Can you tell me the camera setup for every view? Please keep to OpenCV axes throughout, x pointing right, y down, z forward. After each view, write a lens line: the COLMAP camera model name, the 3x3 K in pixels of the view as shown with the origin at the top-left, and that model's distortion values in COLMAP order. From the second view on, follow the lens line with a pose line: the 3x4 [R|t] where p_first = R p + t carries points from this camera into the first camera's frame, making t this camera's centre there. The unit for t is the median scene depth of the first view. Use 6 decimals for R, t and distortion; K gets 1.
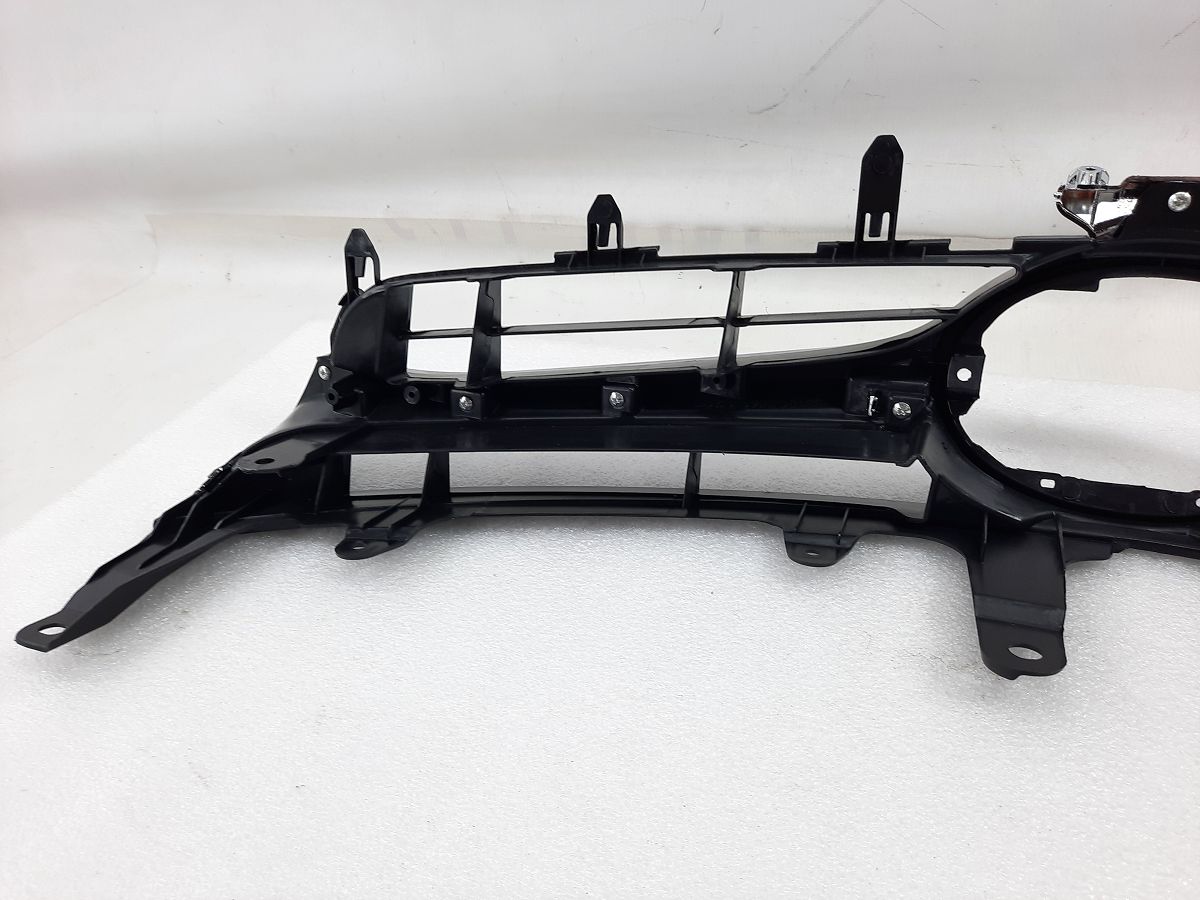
lens RADIAL K [[871.8, 0, 609.2], [0, 871.8, 455.1], [0, 0, 1]] dist [0.051041, -0.056384]
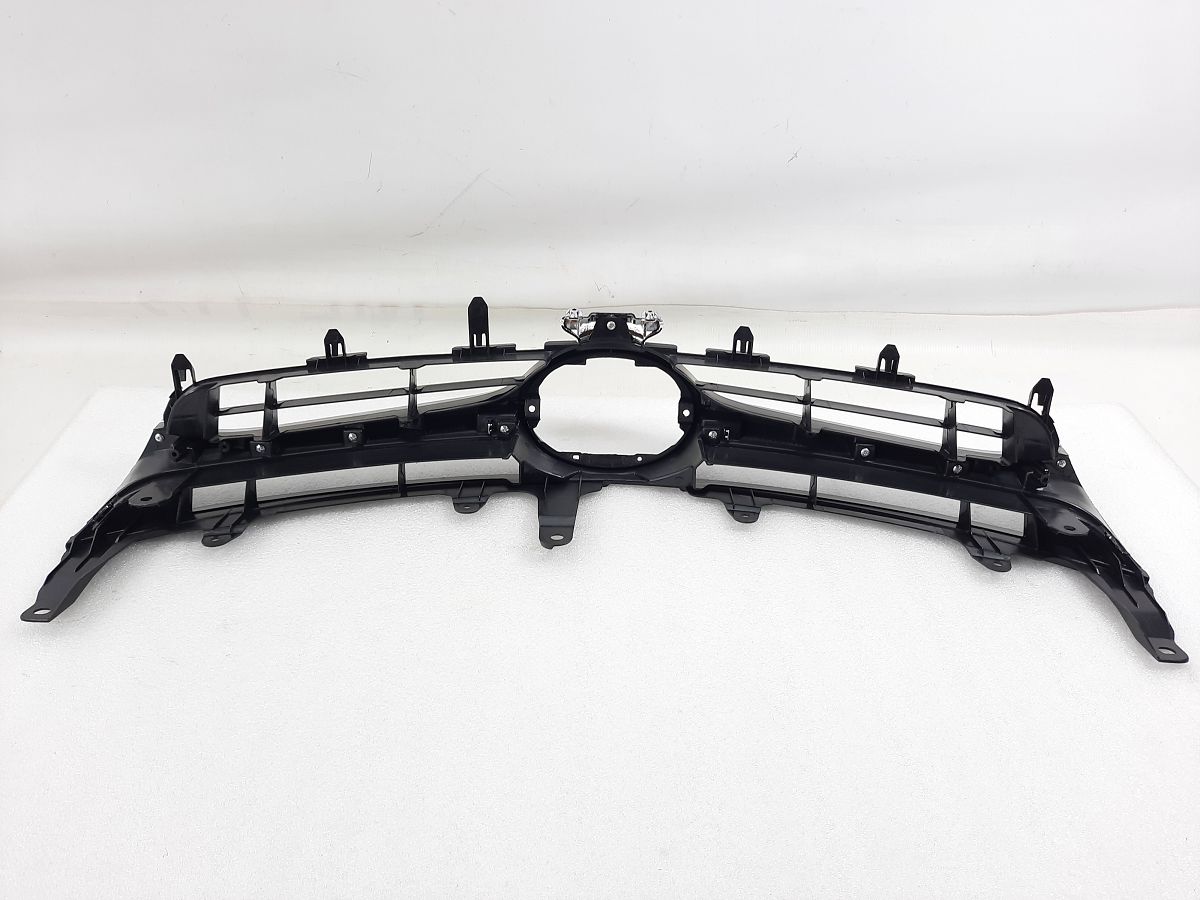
lens RADIAL K [[871.8, 0, 597.4], [0, 871.8, 462.4], [0, 0, 1]] dist [0.051041, -0.056384]
pose [[0.939105, -0.124938, 0.320113, -0.108020], [0.103768, 0.991180, 0.082430, -0.116369], [-0.327588, -0.044193, 0.943787, -0.924366]]
